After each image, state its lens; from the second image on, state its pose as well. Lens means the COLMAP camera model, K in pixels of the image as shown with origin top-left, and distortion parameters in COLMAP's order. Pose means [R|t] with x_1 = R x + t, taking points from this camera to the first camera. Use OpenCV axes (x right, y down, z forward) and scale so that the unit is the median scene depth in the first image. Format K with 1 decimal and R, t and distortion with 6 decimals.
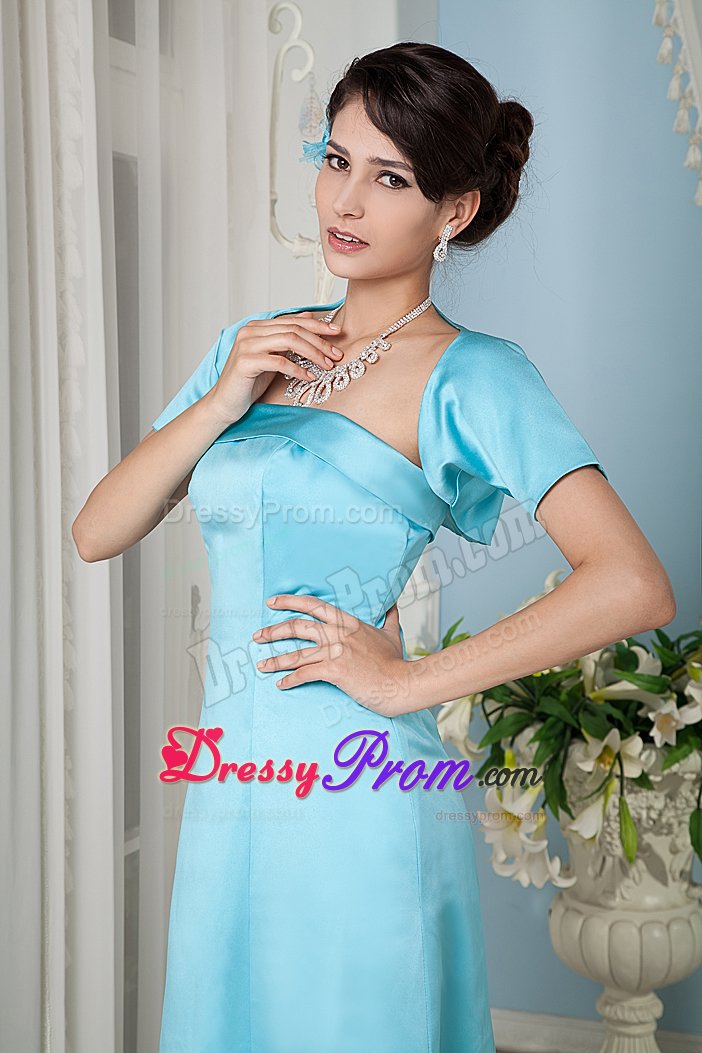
lens RADIAL K [[2114.1, 0, 356.1], [0, 2114.1, 548.5], [0, 0, 1]] dist [0.352375, 0.000000]
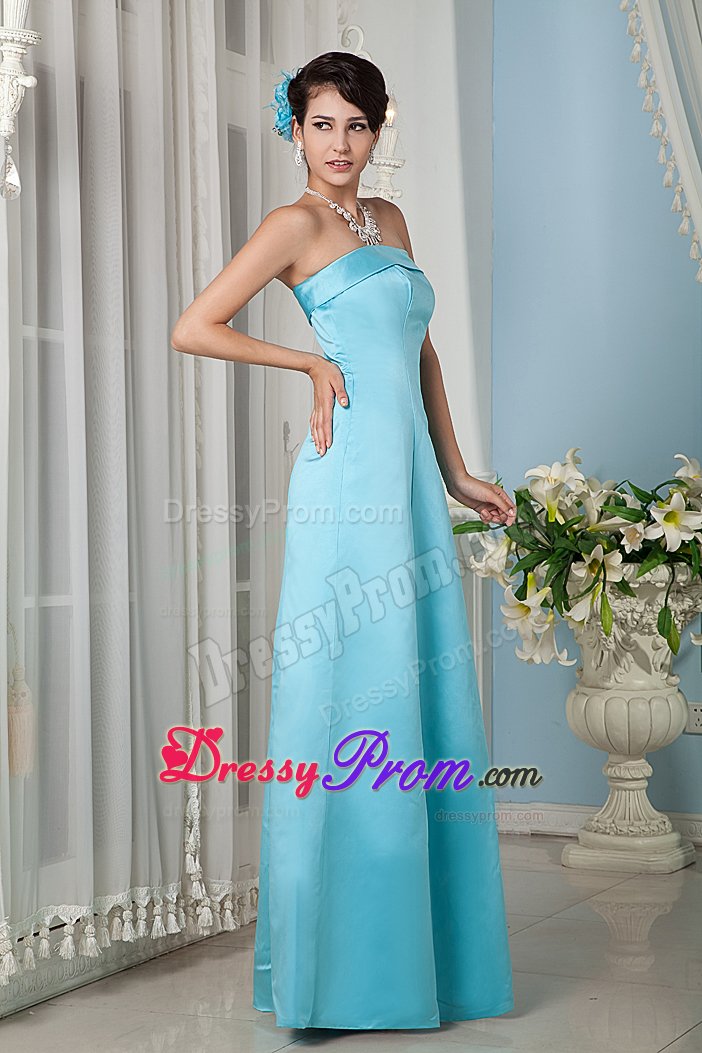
lens RADIAL K [[2422.0, 0, 349.6], [0, 2422.0, 531.0], [0, 0, 1]] dist [0.449095, 0.000000]
pose [[0.996099, -0.002392, -0.088214, 0.096898], [-0.001259, 0.999146, -0.041307, 0.137600], [0.088237, 0.041257, 0.995245, -0.562482]]
